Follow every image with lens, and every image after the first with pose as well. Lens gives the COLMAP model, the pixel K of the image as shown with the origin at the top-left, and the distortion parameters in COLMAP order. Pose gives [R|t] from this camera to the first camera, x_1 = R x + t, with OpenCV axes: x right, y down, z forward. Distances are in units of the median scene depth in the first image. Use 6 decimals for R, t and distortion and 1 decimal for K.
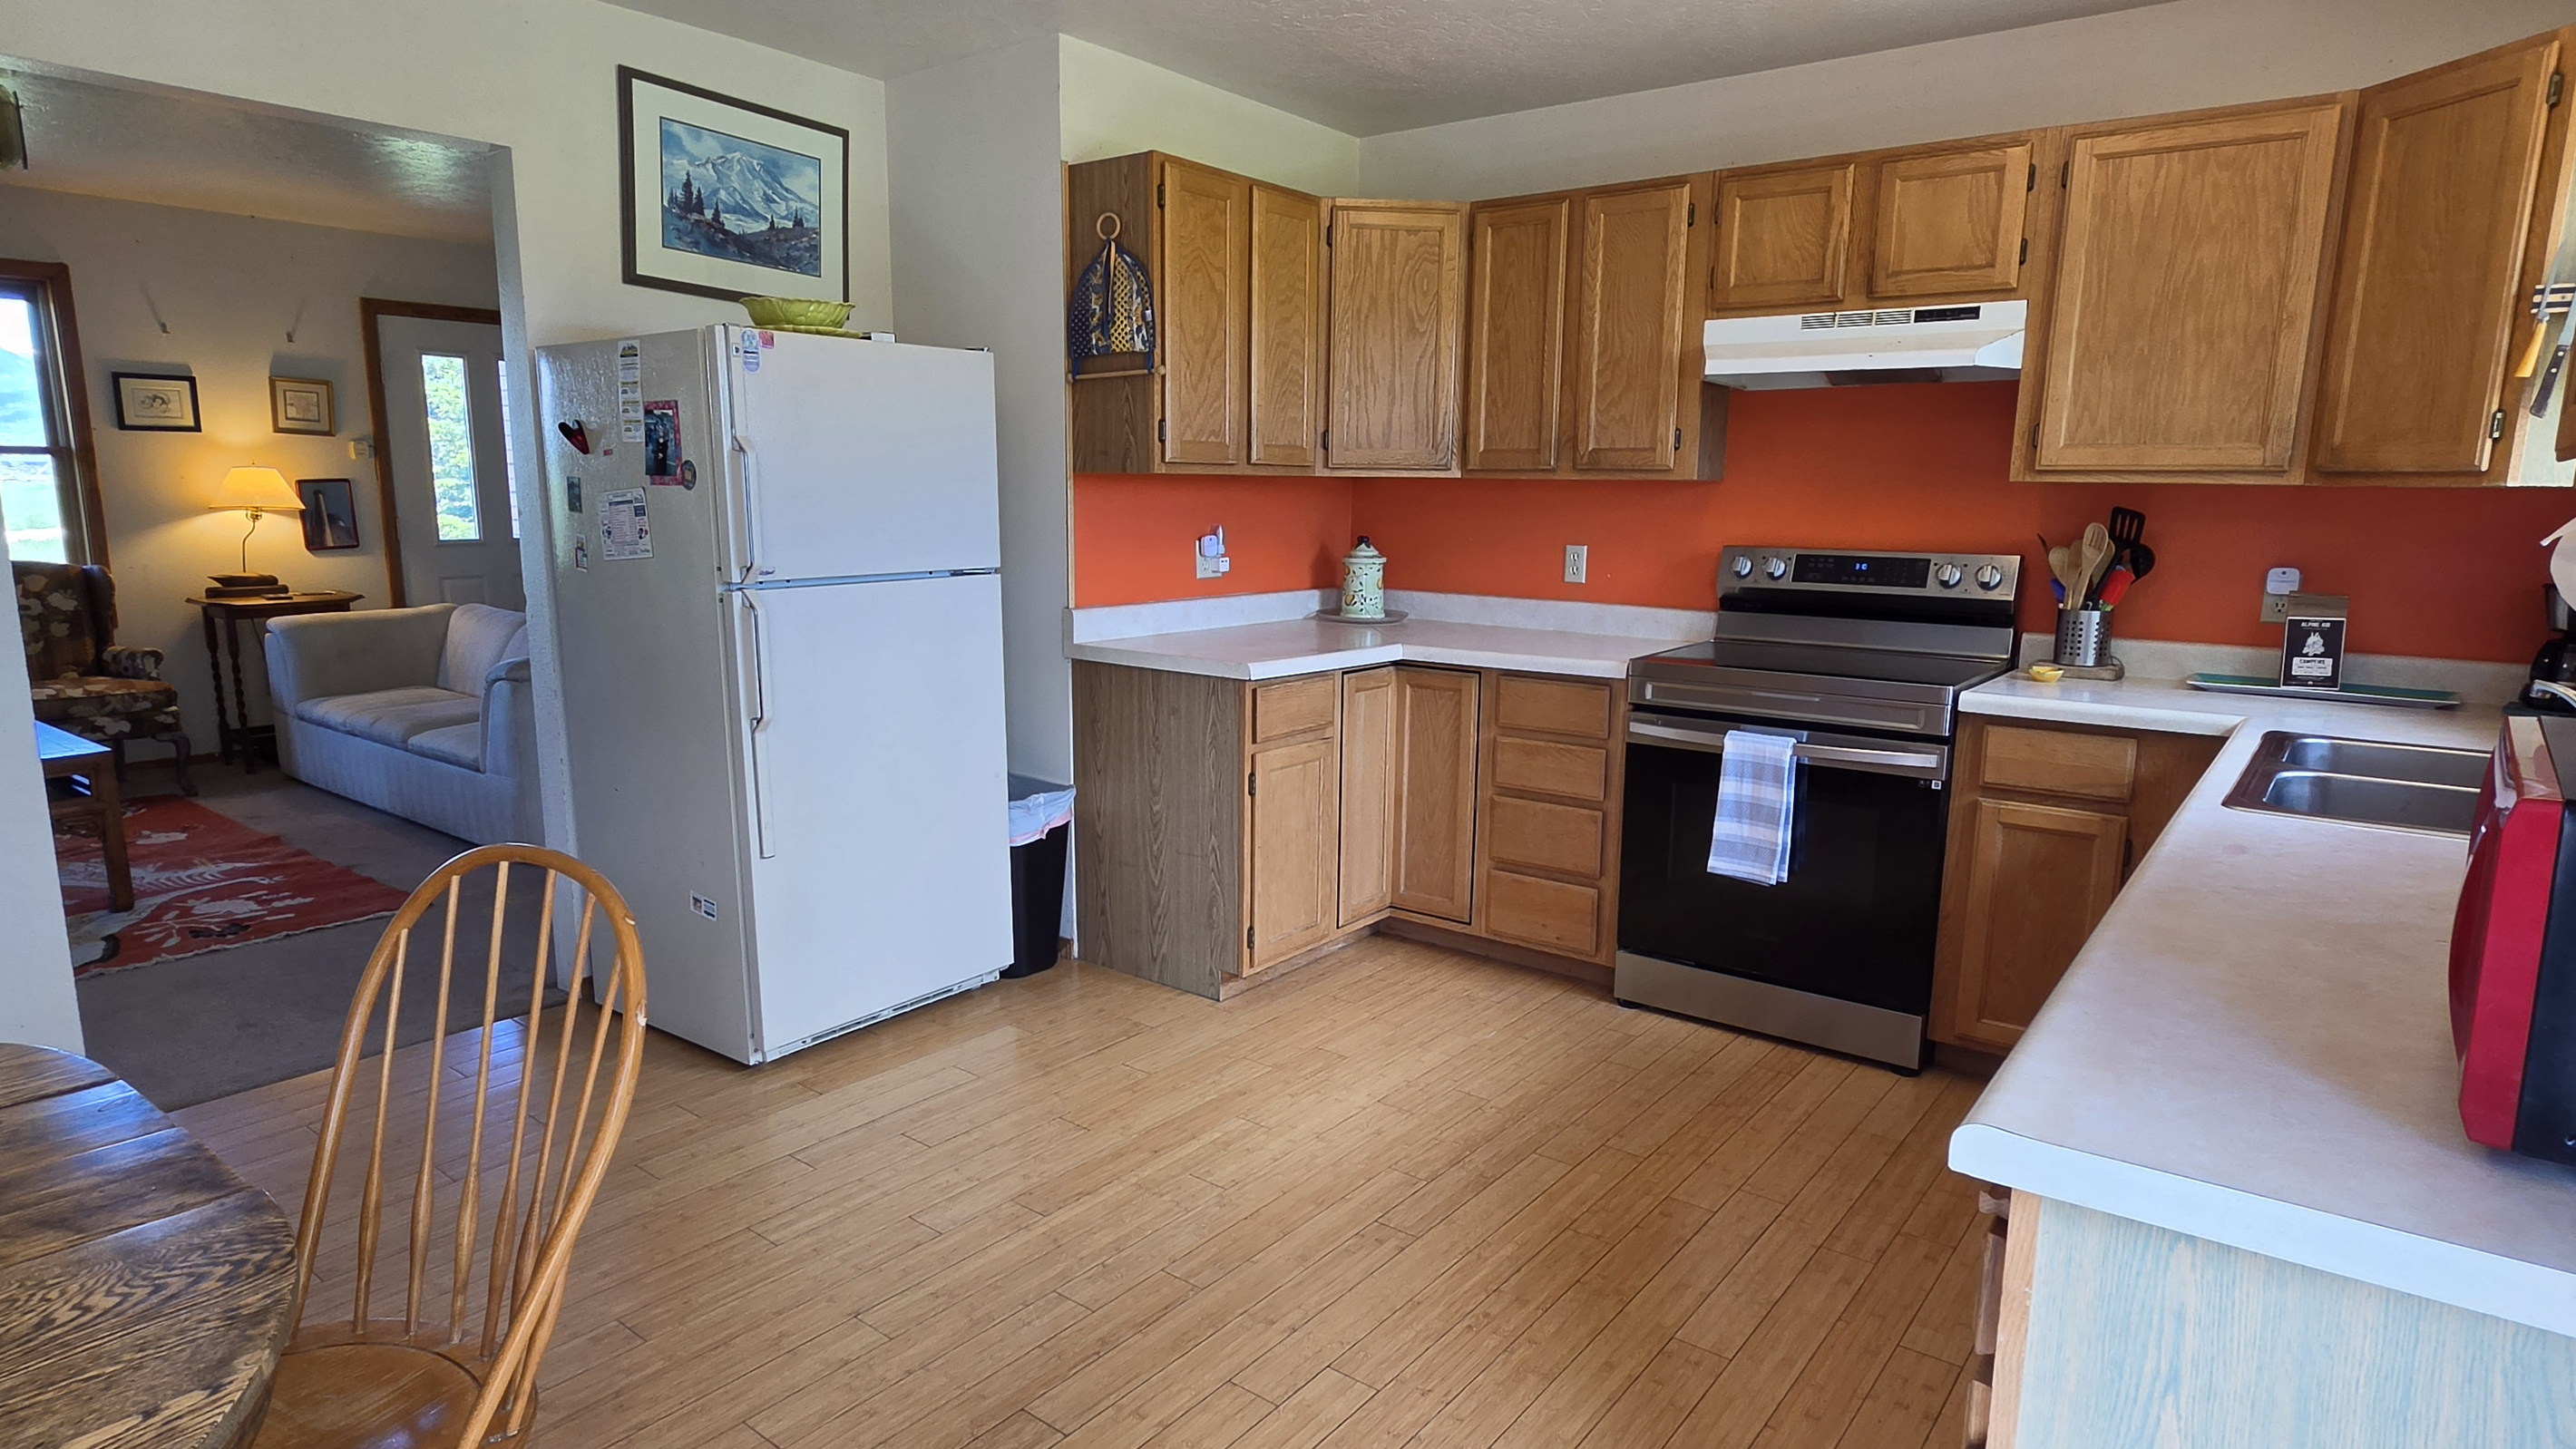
lens RADIAL K [[1422.7, 0, 1287.6], [0, 1422.7, 751.2], [0, 0, 1]] dist [0.002108, -0.000093]
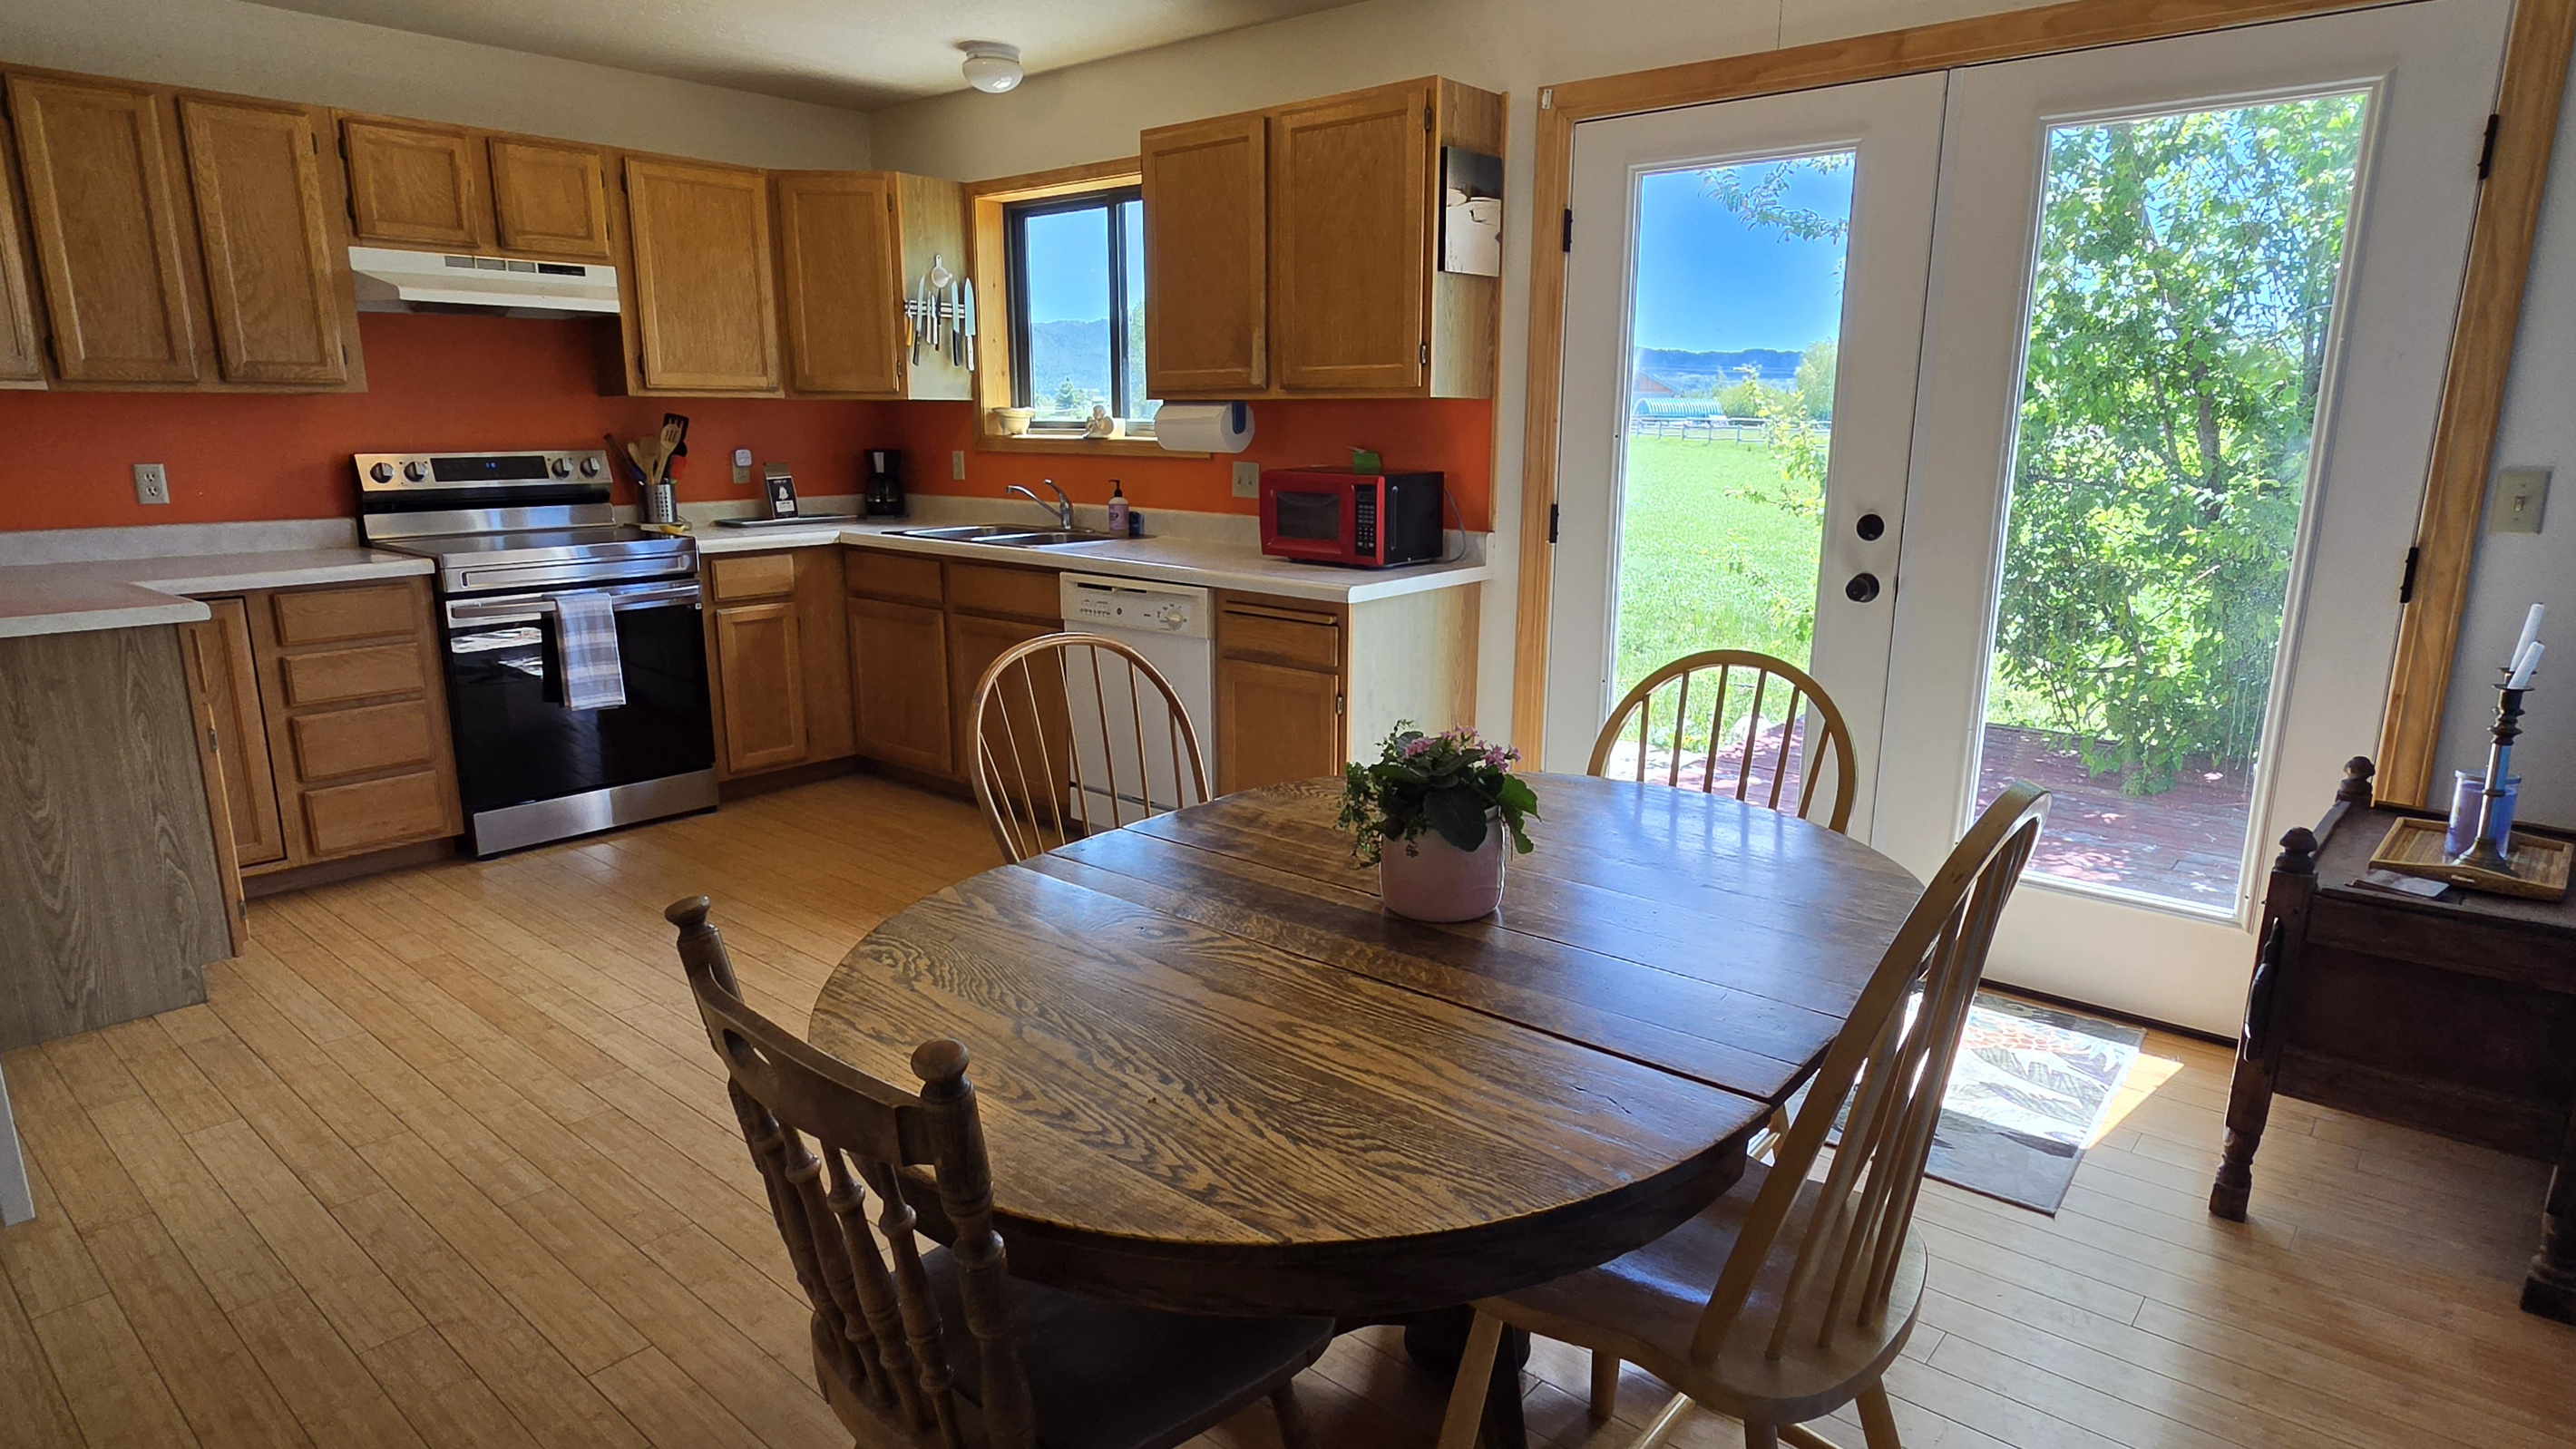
lens RADIAL K [[1422.7, 0, 1287.6], [0, 1422.7, 751.2], [0, 0, 1]] dist [0.002108, -0.000093]
pose [[0.056119, -0.240978, 0.968907, -0.901908], [0.182910, 0.956494, 0.227297, -0.051873], [-0.981527, 0.164467, 0.097754, 0.268865]]
